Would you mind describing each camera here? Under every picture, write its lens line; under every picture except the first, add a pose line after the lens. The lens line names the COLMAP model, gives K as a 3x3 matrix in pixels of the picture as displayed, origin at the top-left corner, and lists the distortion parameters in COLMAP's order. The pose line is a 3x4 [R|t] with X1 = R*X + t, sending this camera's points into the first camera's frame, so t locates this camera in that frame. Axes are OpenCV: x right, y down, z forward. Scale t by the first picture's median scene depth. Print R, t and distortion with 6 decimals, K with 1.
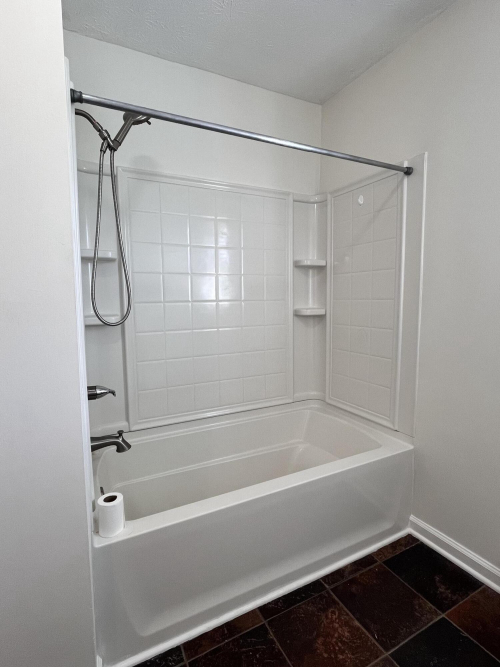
lens RADIAL K [[342.9, 0, 249.1], [0, 342.9, 335.7], [0, 0, 1]] dist [-0.001158, -0.000175]
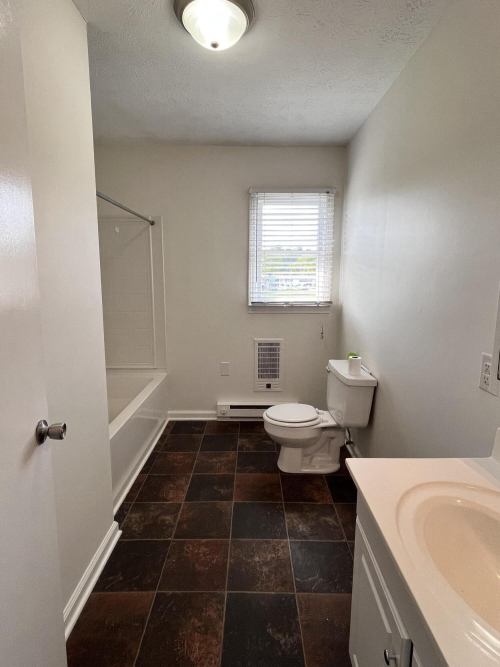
lens RADIAL K [[342.9, 0, 250.3], [0, 342.9, 332.5], [0, 0, 1]] dist [-0.001158, -0.000175]
pose [[0.460513, -0.117891, 0.879790, -0.947066], [0.081175, 0.992581, 0.090515, -0.029141], [-0.883934, 0.029734, 0.466666, -0.278332]]
